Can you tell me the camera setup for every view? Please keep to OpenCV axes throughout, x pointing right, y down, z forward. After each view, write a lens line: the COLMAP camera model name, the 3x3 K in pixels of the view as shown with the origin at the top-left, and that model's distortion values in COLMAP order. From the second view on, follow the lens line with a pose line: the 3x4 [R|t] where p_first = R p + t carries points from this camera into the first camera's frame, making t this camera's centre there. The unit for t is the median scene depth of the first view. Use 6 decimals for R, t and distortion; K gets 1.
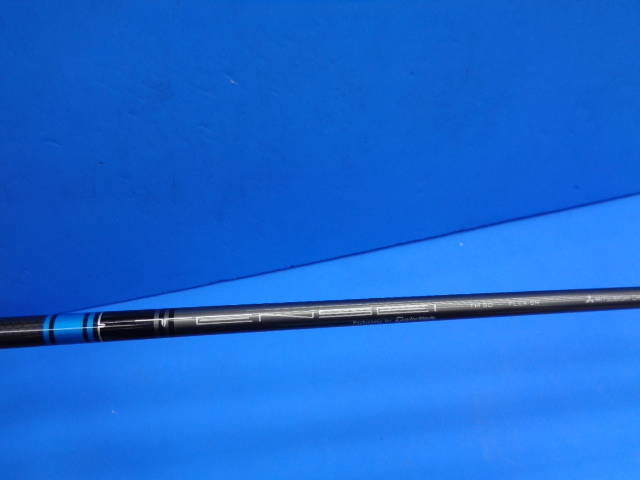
lens RADIAL K [[468.4, 0, 319.8], [0, 468.4, 240.1], [0, 0, 1]] dist [0.008413, 0.002304]
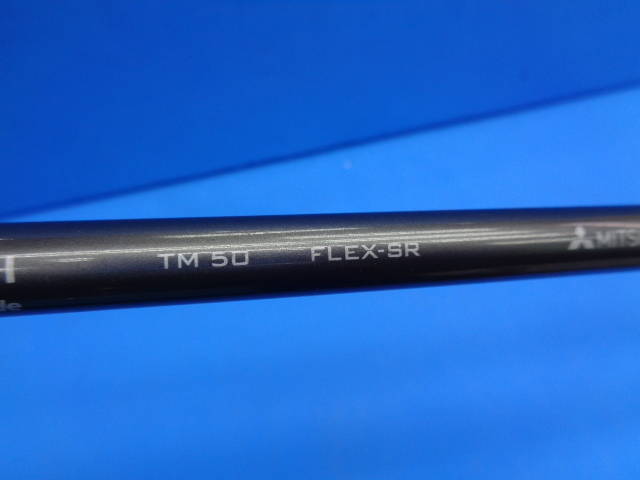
lens RADIAL K [[468.4, 0, 320.1], [0, 468.4, 240.4], [0, 0, 1]] dist [0.008413, 0.002304]
pose [[0.992827, 0.006908, 0.119360, 0.356875], [-0.017507, 0.995969, 0.087978, 0.102338], [-0.118271, -0.089436, 0.988945, 0.700559]]
